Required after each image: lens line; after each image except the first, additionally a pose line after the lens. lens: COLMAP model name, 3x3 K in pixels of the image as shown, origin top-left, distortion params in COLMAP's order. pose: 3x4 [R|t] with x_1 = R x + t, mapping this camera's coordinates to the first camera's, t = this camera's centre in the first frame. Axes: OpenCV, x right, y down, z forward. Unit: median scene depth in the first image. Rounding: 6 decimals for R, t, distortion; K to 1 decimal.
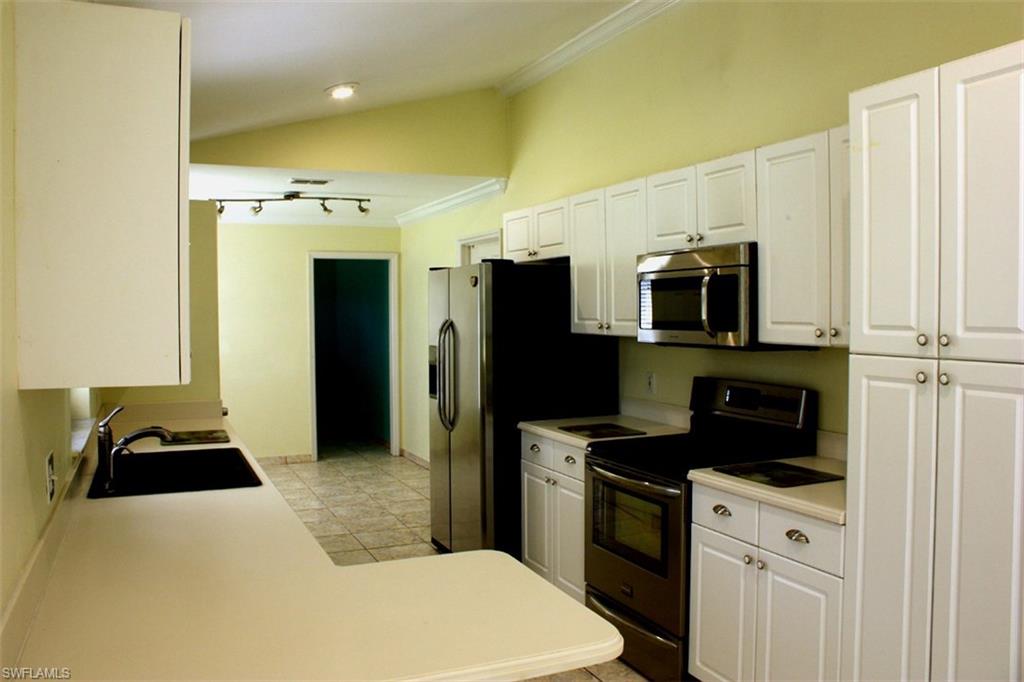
lens RADIAL K [[845.6, 0, 512.0], [0, 845.6, 341.0], [0, 0, 1]] dist [-0.076609, 0.015126]
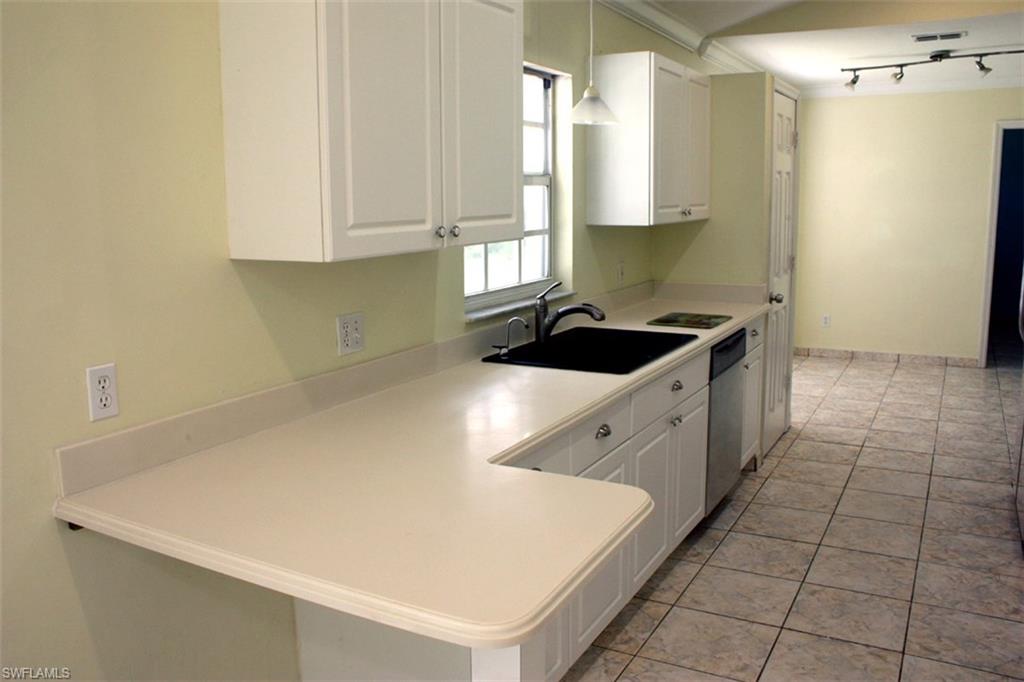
lens RADIAL K [[845.6, 0, 512.0], [0, 845.6, 341.0], [0, 0, 1]] dist [-0.076609, 0.015126]
pose [[0.609768, 0.129710, -0.781894, 0.164946], [-0.017820, 0.988512, 0.150089, -0.004337], [0.792380, -0.077586, 0.605074, 0.129022]]
